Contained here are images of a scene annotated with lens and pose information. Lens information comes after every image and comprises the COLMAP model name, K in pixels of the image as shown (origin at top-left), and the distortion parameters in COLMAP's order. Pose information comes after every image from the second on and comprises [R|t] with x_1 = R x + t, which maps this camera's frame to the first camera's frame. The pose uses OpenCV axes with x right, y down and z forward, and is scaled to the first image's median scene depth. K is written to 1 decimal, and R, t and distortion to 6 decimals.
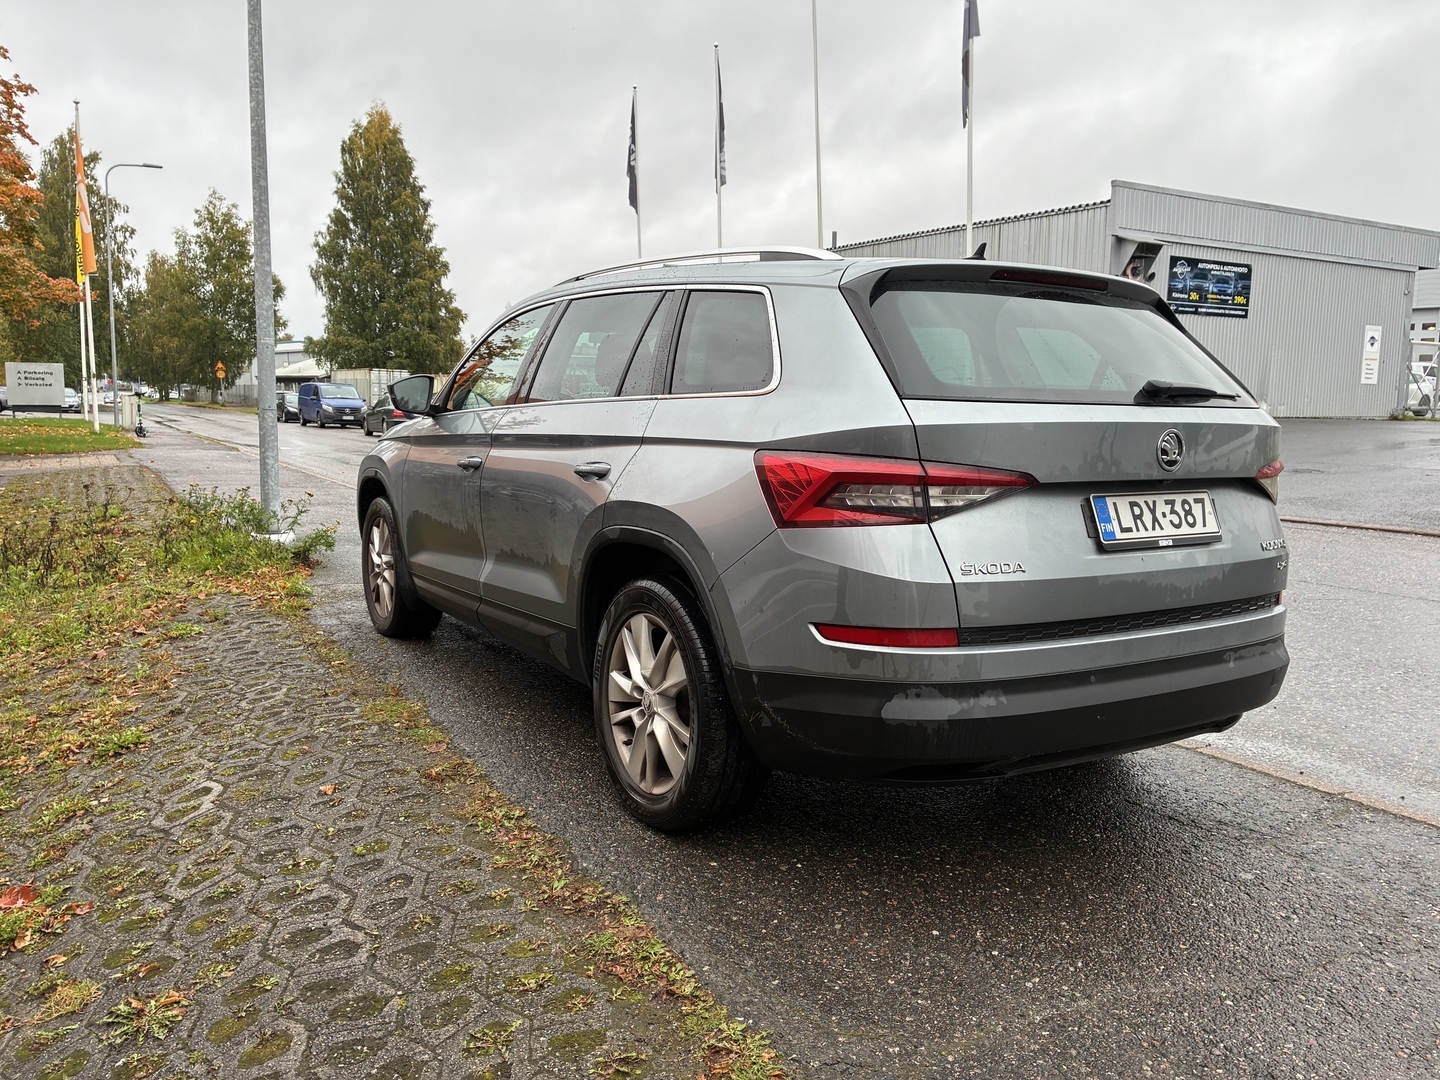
lens RADIAL K [[1097.9, 0, 720.0], [0, 1097.9, 530.3], [0, 0, 1]] dist [0.061038, -0.074727]
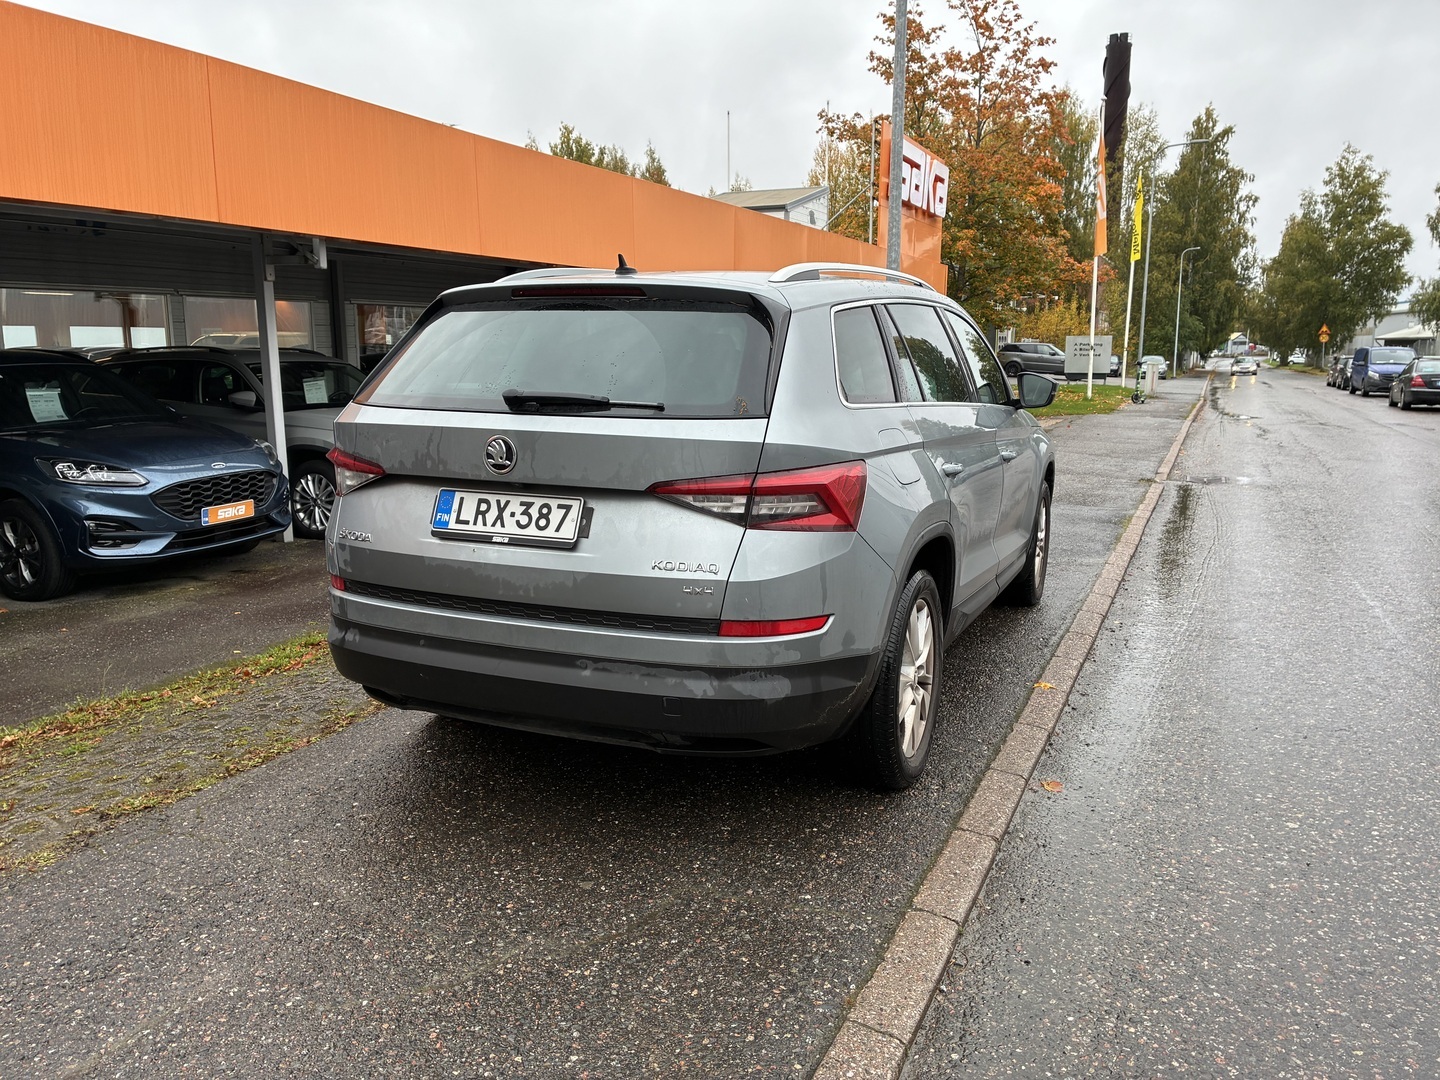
lens RADIAL K [[1097.9, 0, 720.0], [0, 1097.9, 530.3], [0, 0, 1]] dist [0.061038, -0.074727]
pose [[0.566420, 0.118280, -0.815585, 1.319465], [-0.091949, 0.992538, 0.080085, -0.097799], [0.818971, 0.029630, 0.573069, 0.519812]]
